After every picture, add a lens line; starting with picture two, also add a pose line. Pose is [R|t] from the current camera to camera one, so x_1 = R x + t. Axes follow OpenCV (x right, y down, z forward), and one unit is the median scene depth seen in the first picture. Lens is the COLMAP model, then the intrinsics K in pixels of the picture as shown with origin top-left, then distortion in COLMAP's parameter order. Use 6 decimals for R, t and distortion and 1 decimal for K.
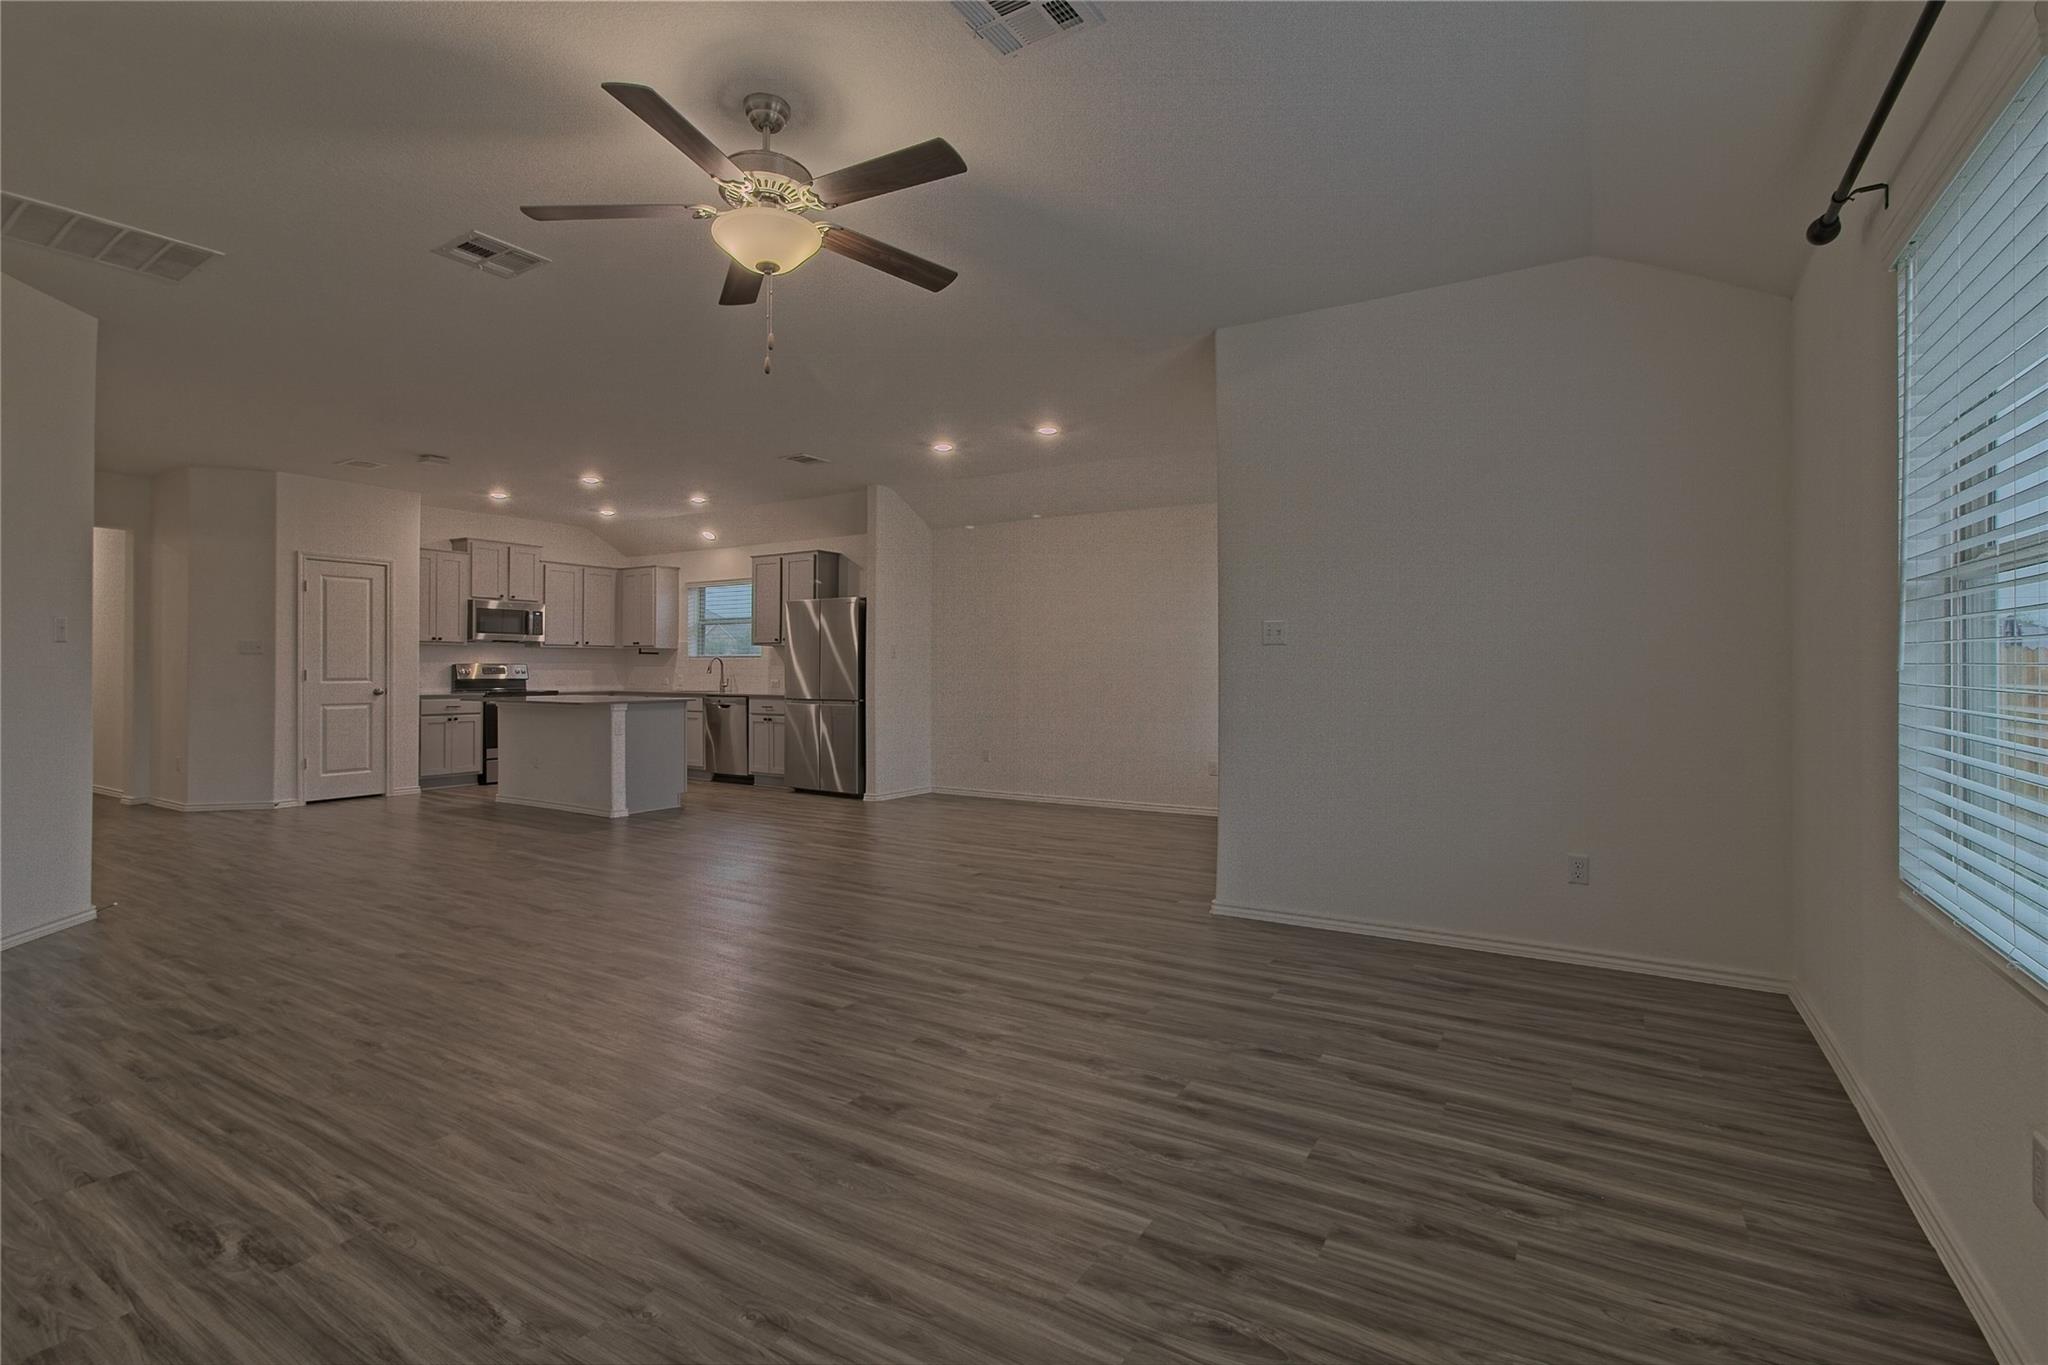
lens RADIAL K [[935.4, 0, 1010.8], [0, 935.4, 668.6], [0, 0, 1]] dist [-0.001370, 0.000532]
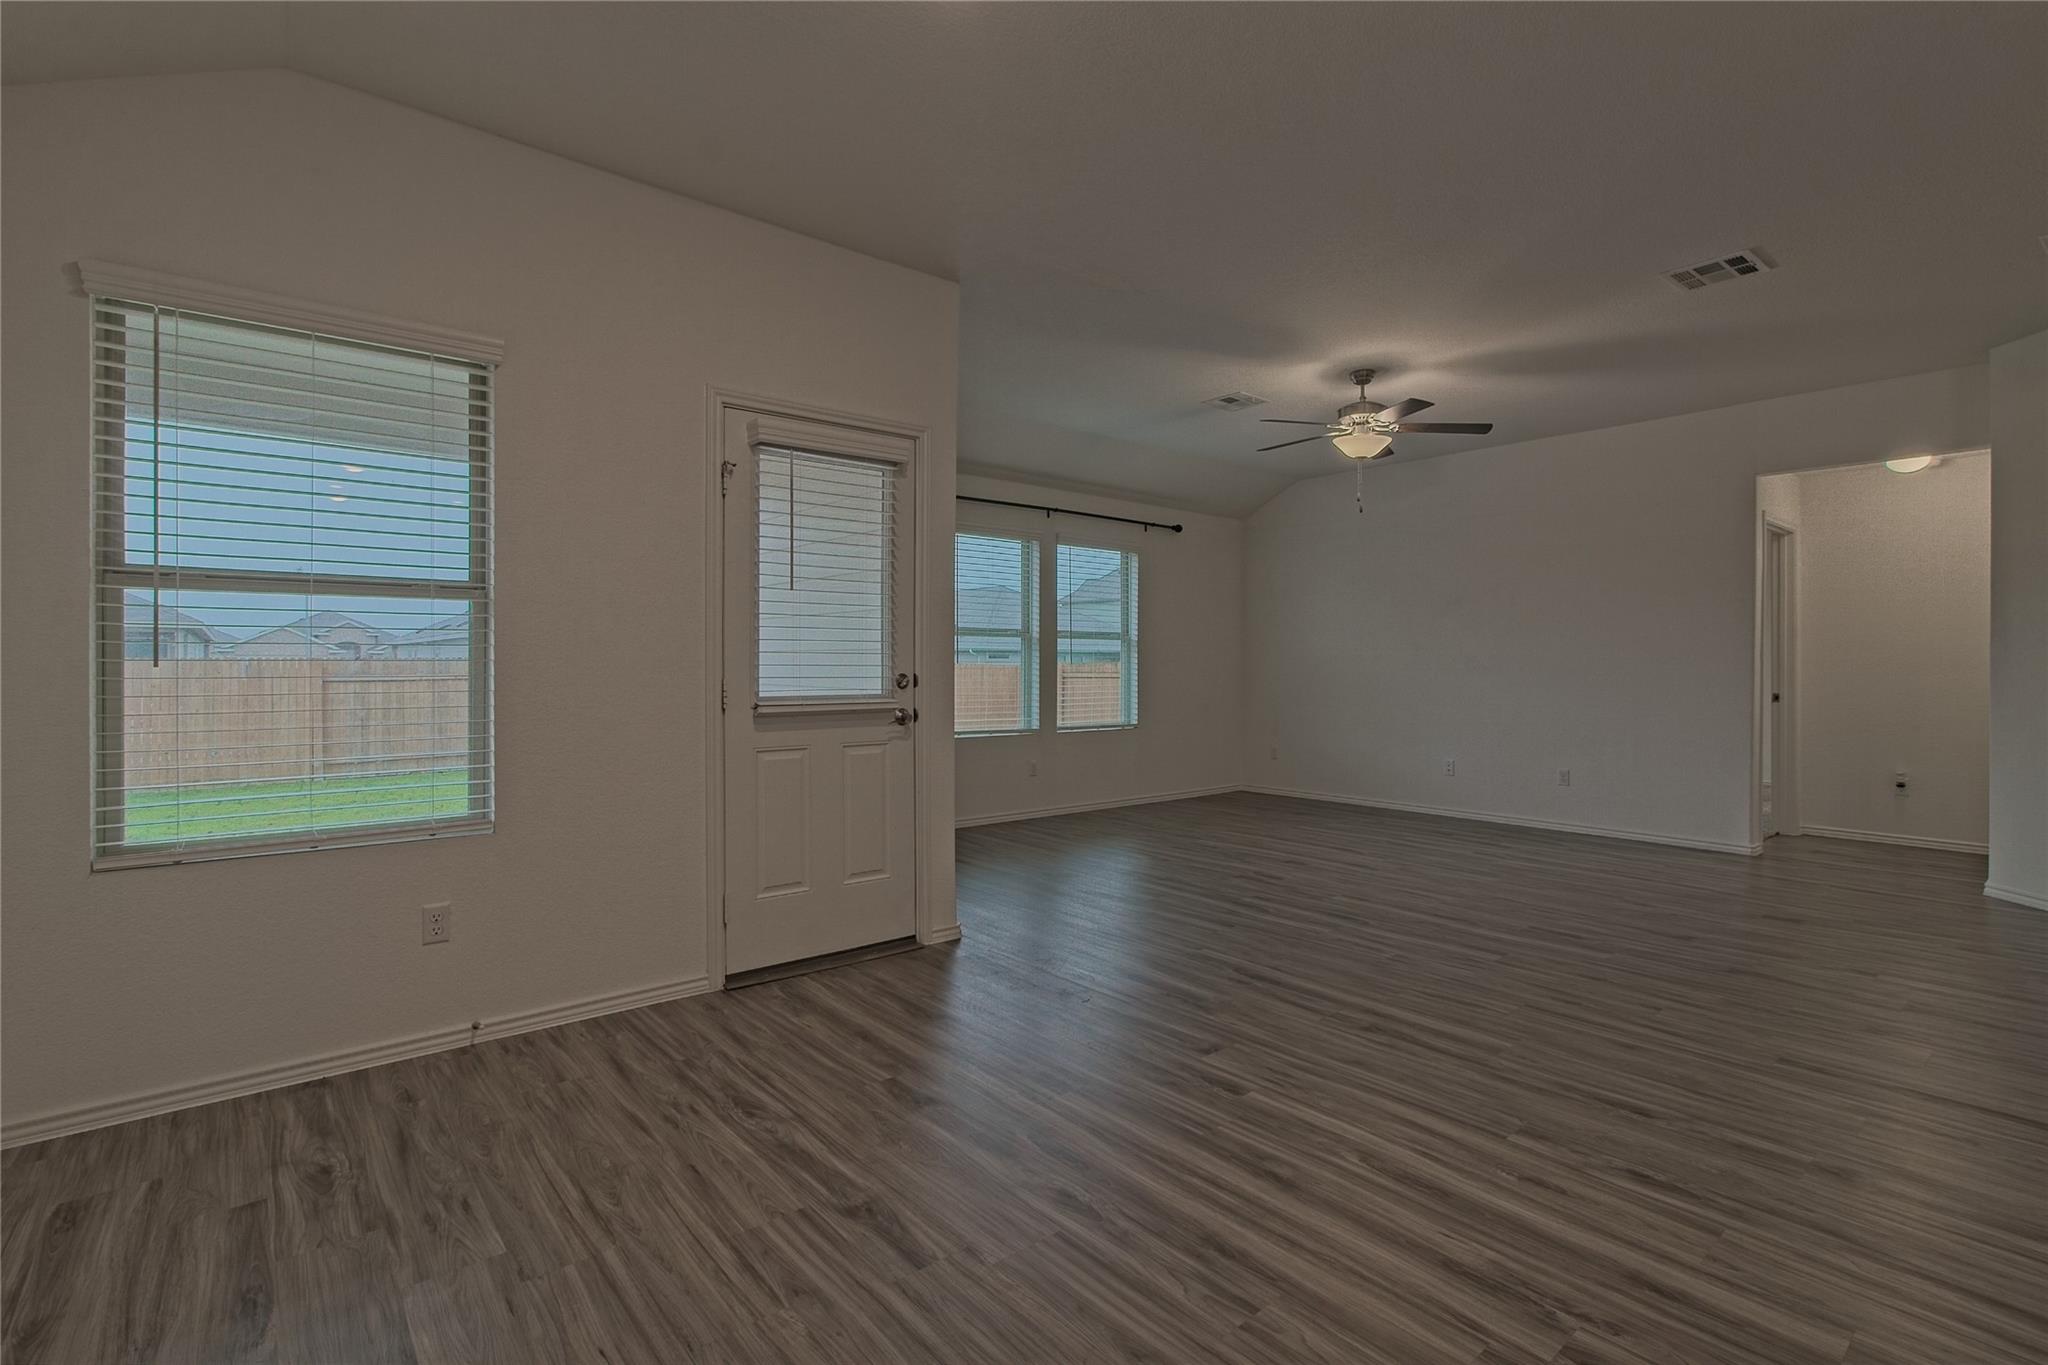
lens RADIAL K [[942.8, 0, 1013.7], [0, 942.8, 671.8], [0, 0, 1]] dist [-0.001756, 0.000931]
pose [[-0.948759, -0.006955, 0.315923, -0.055924], [-0.004479, 0.999953, 0.008562, 0.000260], [-0.315968, 0.006708, -0.948746, 0.883567]]
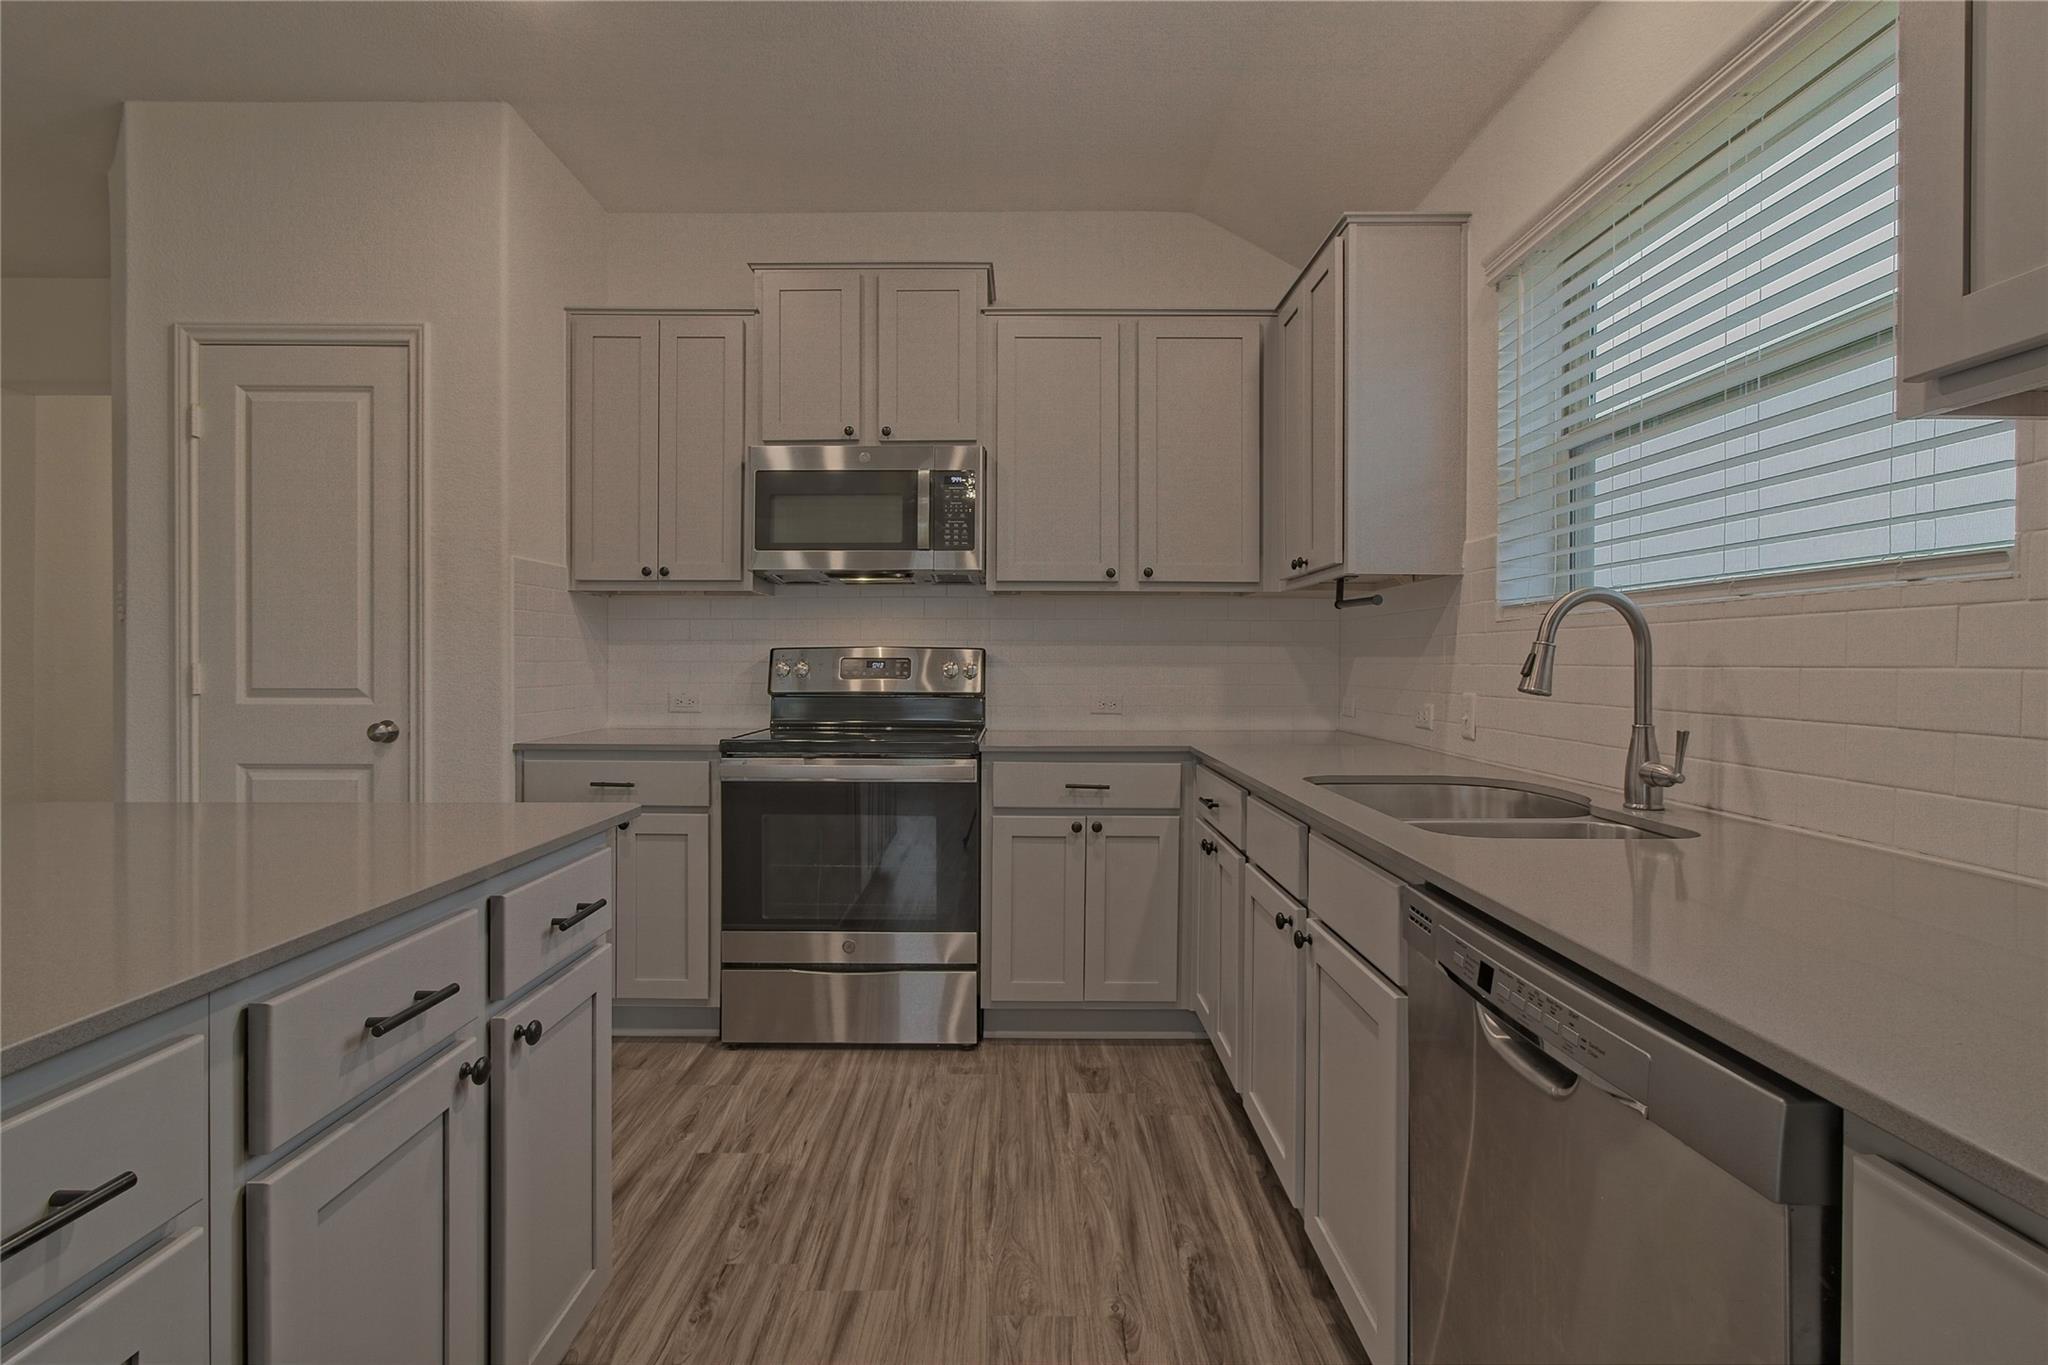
lens RADIAL K [[948.3, 0, 1015.5], [0, 948.3, 664.6], [0, 0, 1]] dist [-0.027141, 0.021560]
pose [[0.524105, 0.003378, -0.851647, -0.254590], [-0.001400, 0.999994, 0.003105, -0.000010], [0.851652, -0.000435, 0.524107, 0.916717]]
